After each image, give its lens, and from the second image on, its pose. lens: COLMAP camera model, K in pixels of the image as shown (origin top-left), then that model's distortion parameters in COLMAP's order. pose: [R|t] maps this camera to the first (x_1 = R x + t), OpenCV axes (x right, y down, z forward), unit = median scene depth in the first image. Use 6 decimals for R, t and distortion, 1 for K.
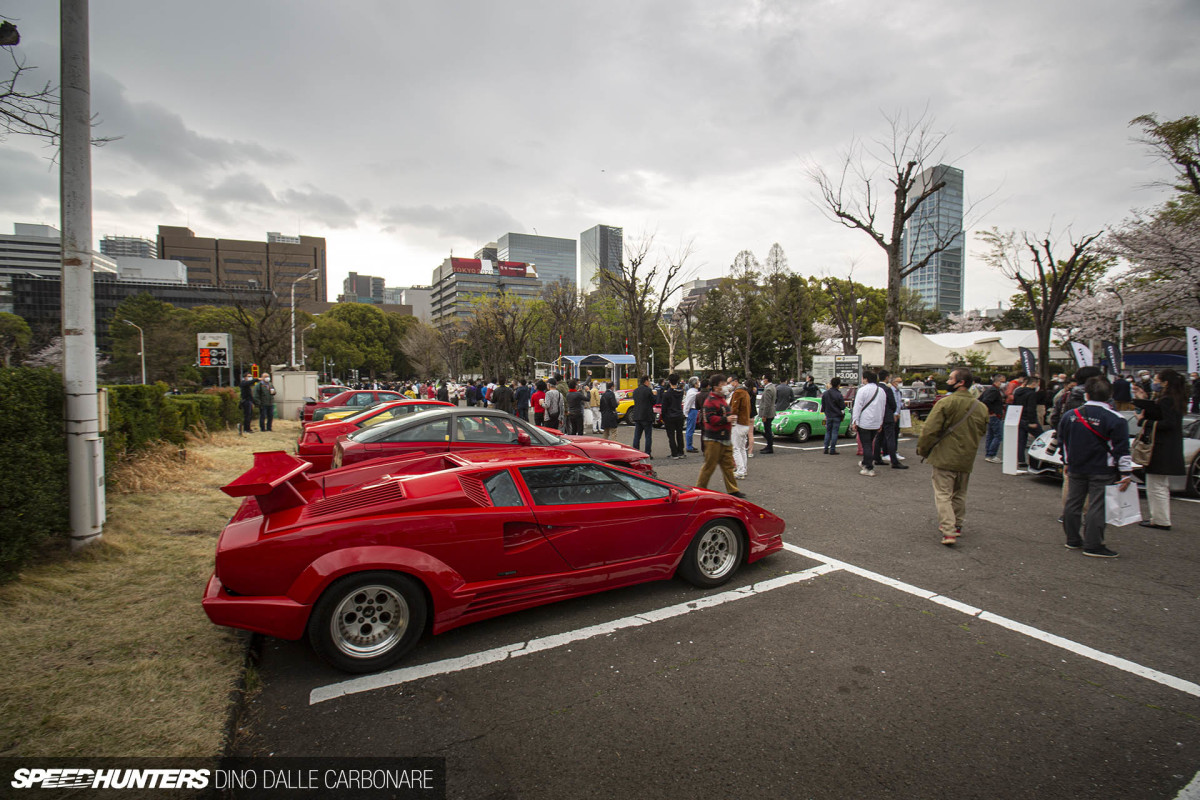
lens RADIAL K [[542.0, 0, 600.7], [0, 542.0, 393.0], [0, 0, 1]] dist [-0.054734, 0.017315]
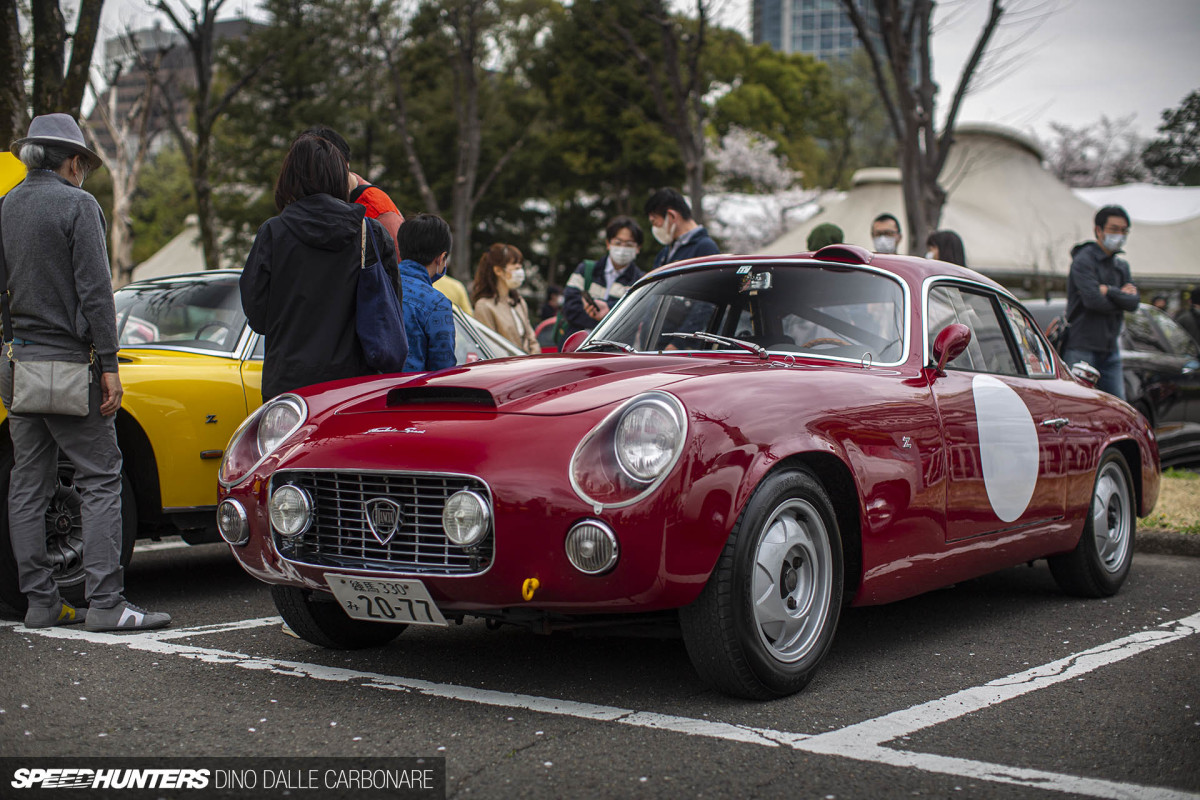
lens RADIAL K [[1731.6, 0, 600.0], [0, 1731.6, 400.0], [0, 0, 1]] dist [-0.206486, 0.536774]
pose [[0.907501, -0.001031, 0.420049, 0.003714], [0.000089, 0.999997, 0.002261, 0.003544], [-0.420050, -0.002014, 0.907499, 0.110962]]
